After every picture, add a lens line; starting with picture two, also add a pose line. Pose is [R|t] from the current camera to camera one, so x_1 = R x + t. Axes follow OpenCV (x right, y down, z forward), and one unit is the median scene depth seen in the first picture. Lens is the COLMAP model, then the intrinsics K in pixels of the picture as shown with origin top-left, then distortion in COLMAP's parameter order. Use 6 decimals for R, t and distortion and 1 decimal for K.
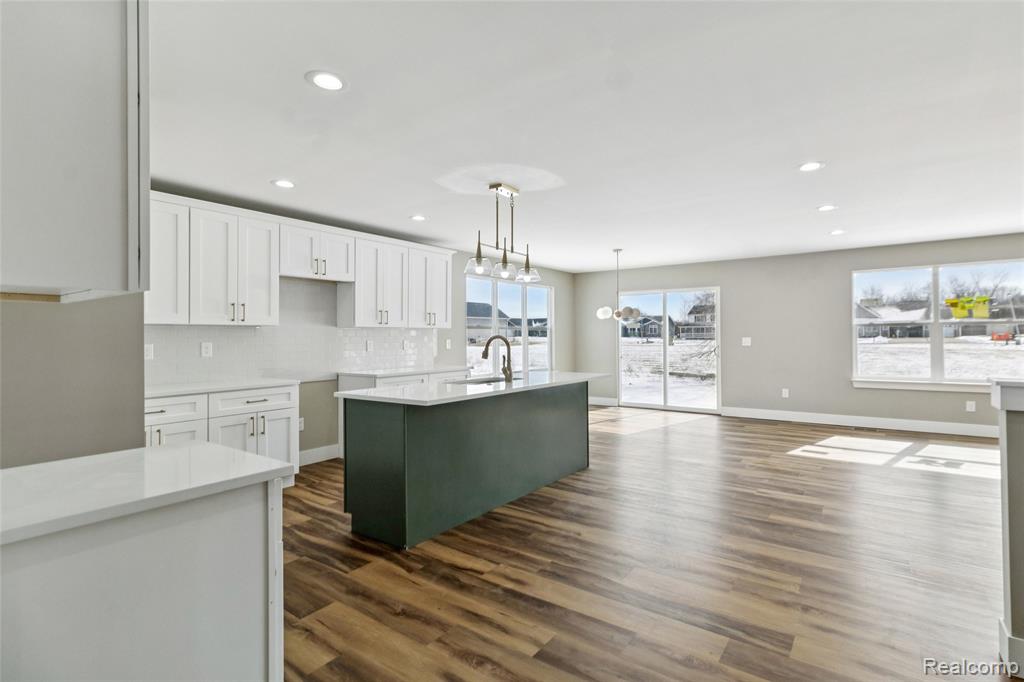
lens RADIAL K [[484.2, 0, 536.0], [0, 484.2, 340.7], [0, 0, 1]] dist [0.001715, 0.000181]
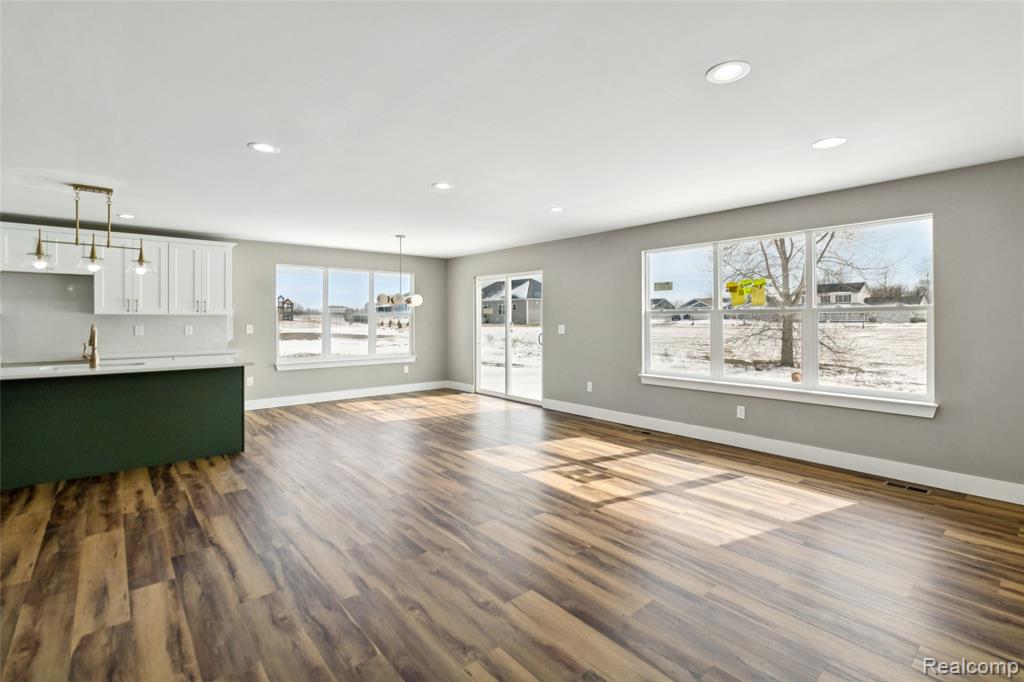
lens RADIAL K [[474.4, 0, 527.8], [0, 474.4, 324.1], [0, 0, 1]] dist [0.001861, 0.000369]
pose [[0.971684, 0.008847, -0.236118, 1.118068], [-0.007598, 0.999952, 0.006199, -0.025340], [0.236162, -0.004230, 0.971705, 0.198962]]
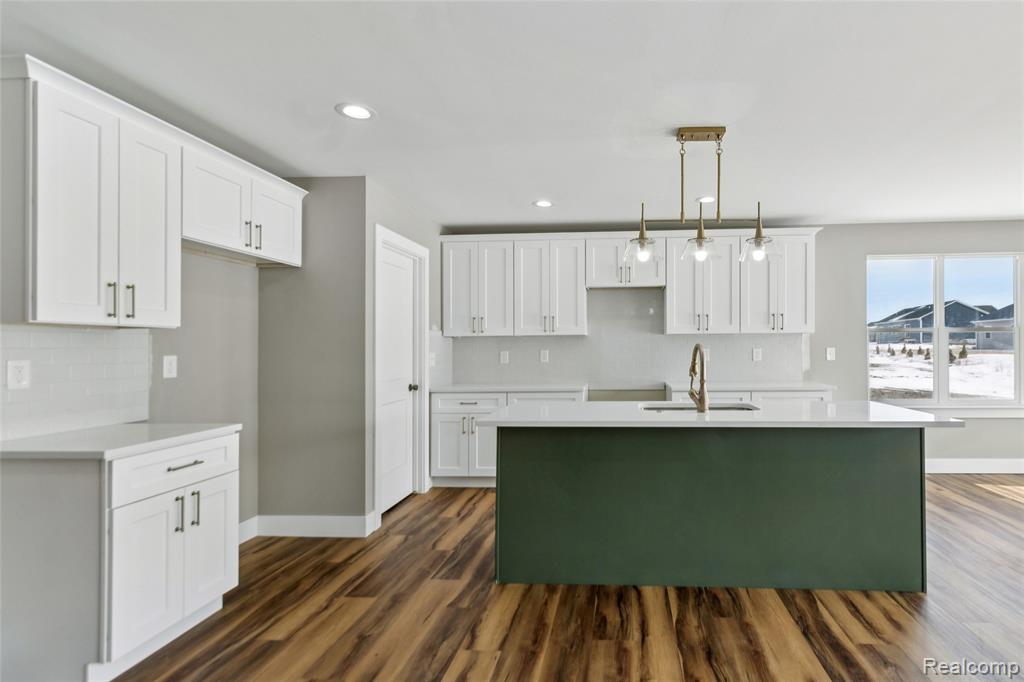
lens RADIAL K [[495.7, 0, 597.9], [0, 495.7, 342.2], [0, 0, 1]] dist [0.001354, -0.000385]
pose [[0.528964, -0.005761, -0.848624, 0.455724], [-0.001865, 0.999967, -0.007950, -0.006699], [0.848642, 0.005788, 0.528936, 0.497986]]
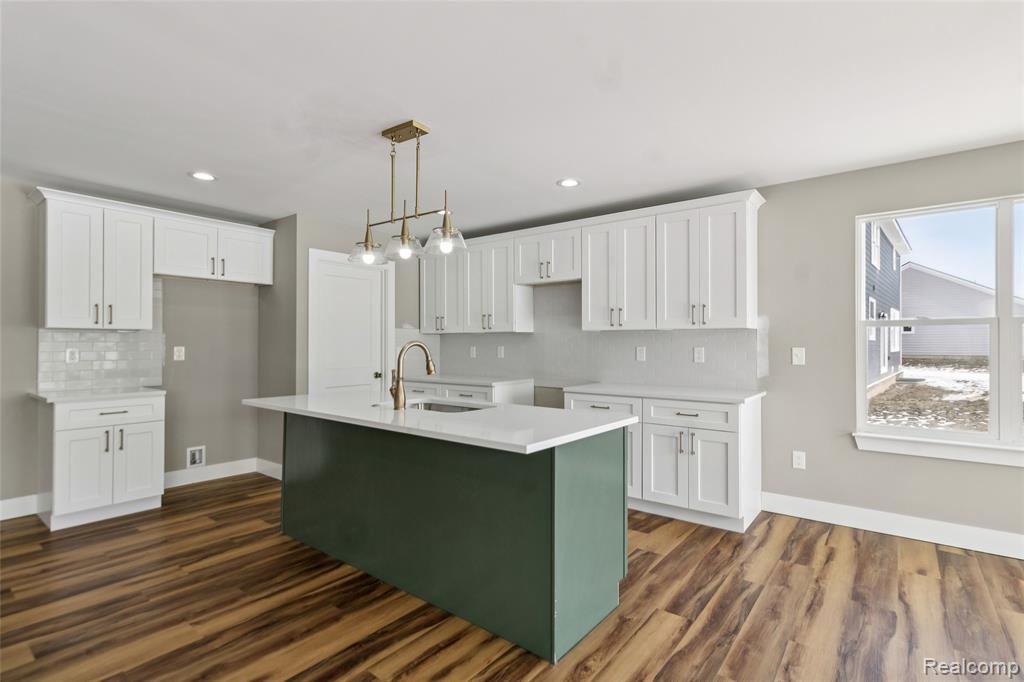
lens RADIAL K [[484.2, 0, 536.0], [0, 484.2, 340.7], [0, 0, 1]] dist [0.001715, 0.000181]
pose [[-0.020972, 0.000363, -0.999780, 0.620262], [-0.008875, 0.999960, 0.000550, -0.013173], [0.999741, 0.008884, -0.020968, 1.192110]]
